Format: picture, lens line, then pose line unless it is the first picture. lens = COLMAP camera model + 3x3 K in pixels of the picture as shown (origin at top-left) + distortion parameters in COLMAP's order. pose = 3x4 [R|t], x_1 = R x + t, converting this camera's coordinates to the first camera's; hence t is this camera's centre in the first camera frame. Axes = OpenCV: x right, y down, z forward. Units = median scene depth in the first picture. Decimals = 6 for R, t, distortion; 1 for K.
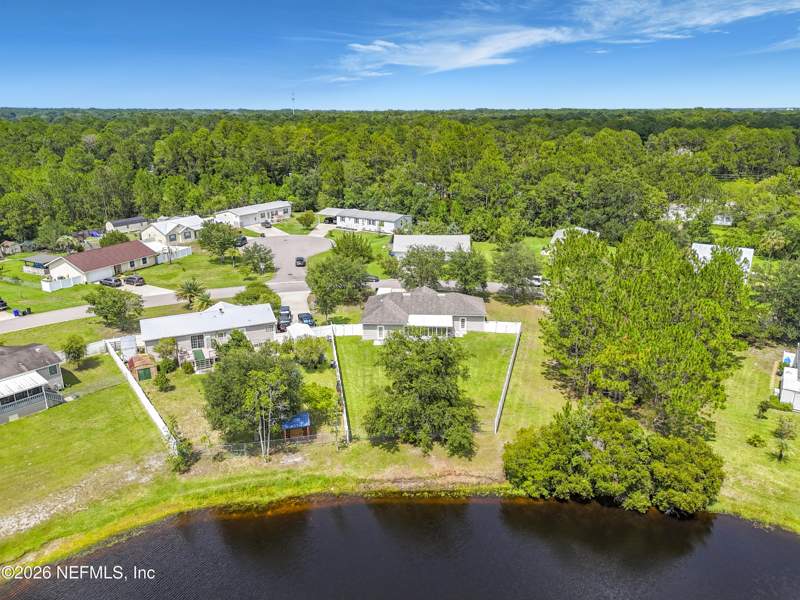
lens RADIAL K [[594.9, 0, 402.0], [0, 594.9, 283.7], [0, 0, 1]] dist [0.026820, -0.009125]
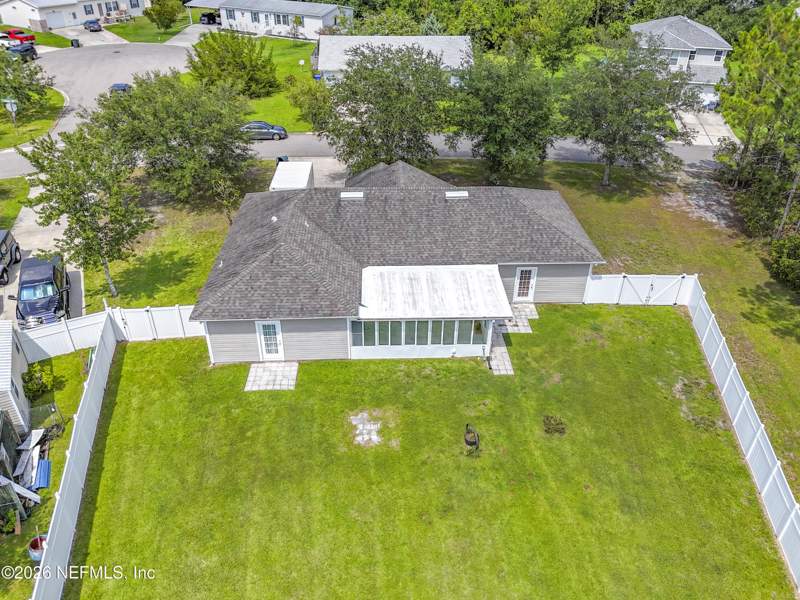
lens RADIAL K [[594.9, 0, 402.0], [0, 594.9, 283.7], [0, 0, 1]] dist [0.026820, -0.009125]
pose [[0.995400, -0.041681, 0.086263, 0.003696], [0.016970, 0.962871, 0.269427, -0.016703], [-0.094290, -0.266723, 0.959150, 0.482928]]
